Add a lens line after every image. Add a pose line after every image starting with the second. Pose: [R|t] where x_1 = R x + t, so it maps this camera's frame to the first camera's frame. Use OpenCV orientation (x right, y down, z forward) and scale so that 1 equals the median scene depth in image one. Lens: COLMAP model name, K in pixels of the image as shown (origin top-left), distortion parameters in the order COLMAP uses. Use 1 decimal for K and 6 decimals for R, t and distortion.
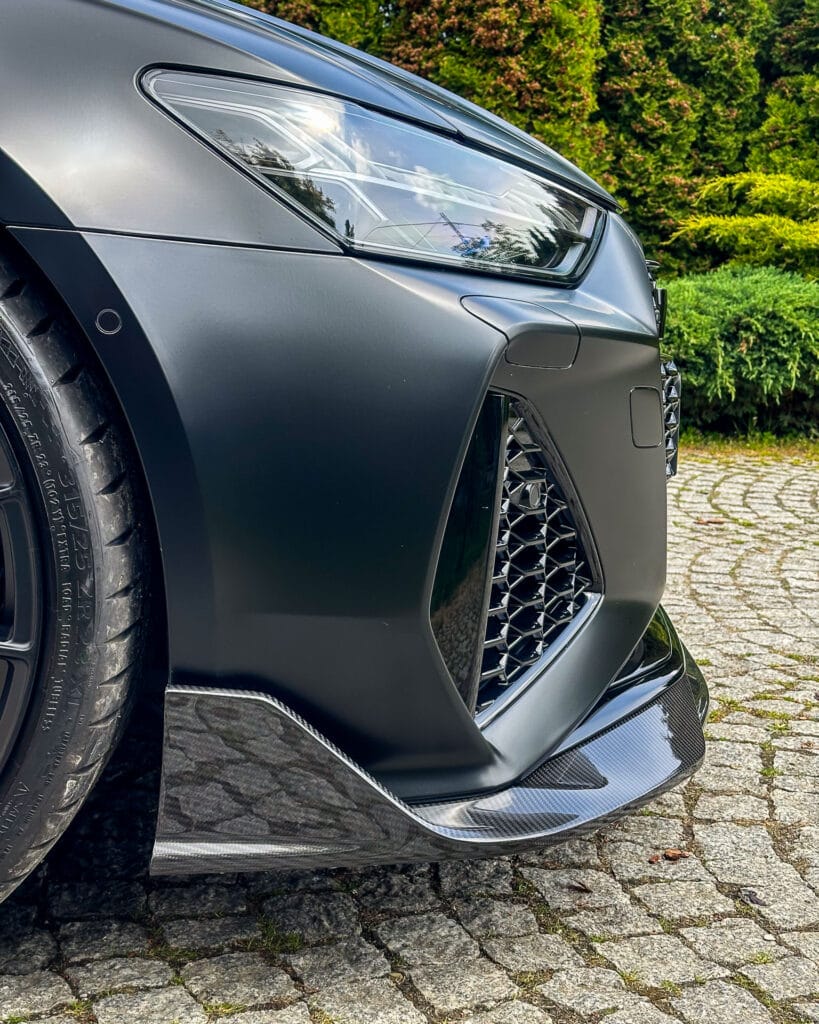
lens RADIAL K [[1560.5, 0, 448.8], [0, 1560.5, 532.0], [0, 0, 1]] dist [0.125004, -0.130020]
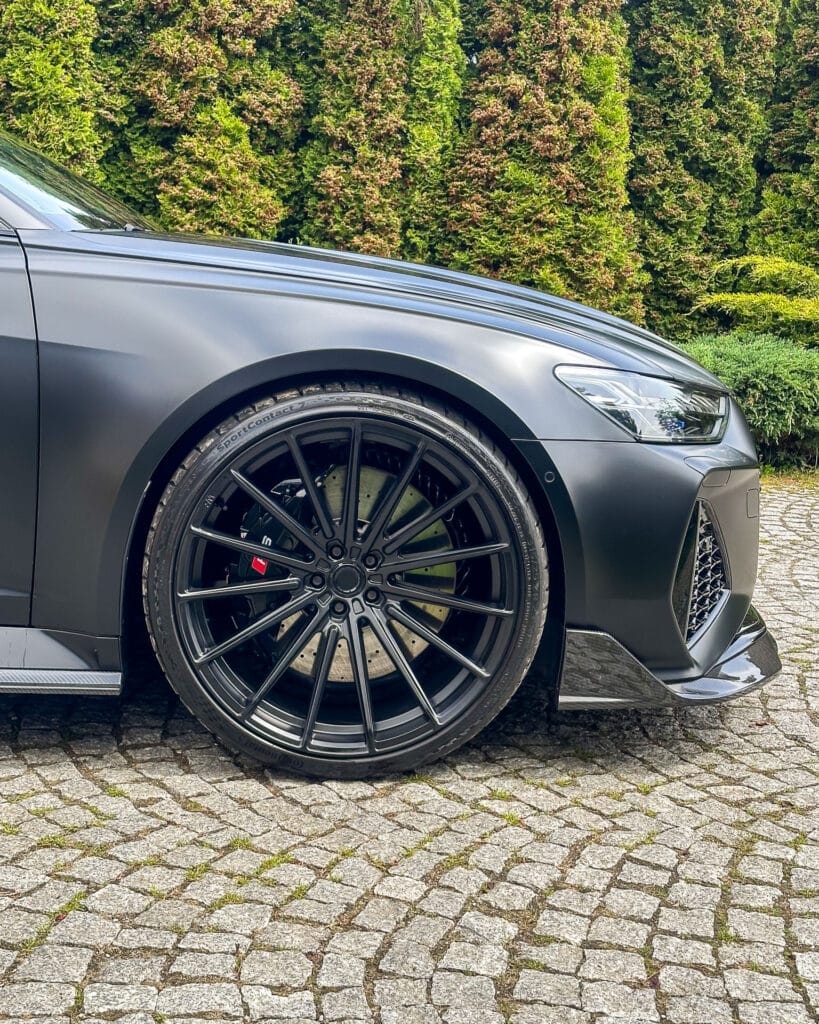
lens RADIAL K [[1560.5, 0, 448.8], [0, 1560.5, 532.0], [0, 0, 1]] dist [0.125004, -0.130020]
pose [[0.999789, 0.000397, 0.020521, -0.323470], [-0.000438, 0.999998, 0.001997, -0.041388], [-0.020521, -0.002006, 0.999787, -1.071403]]
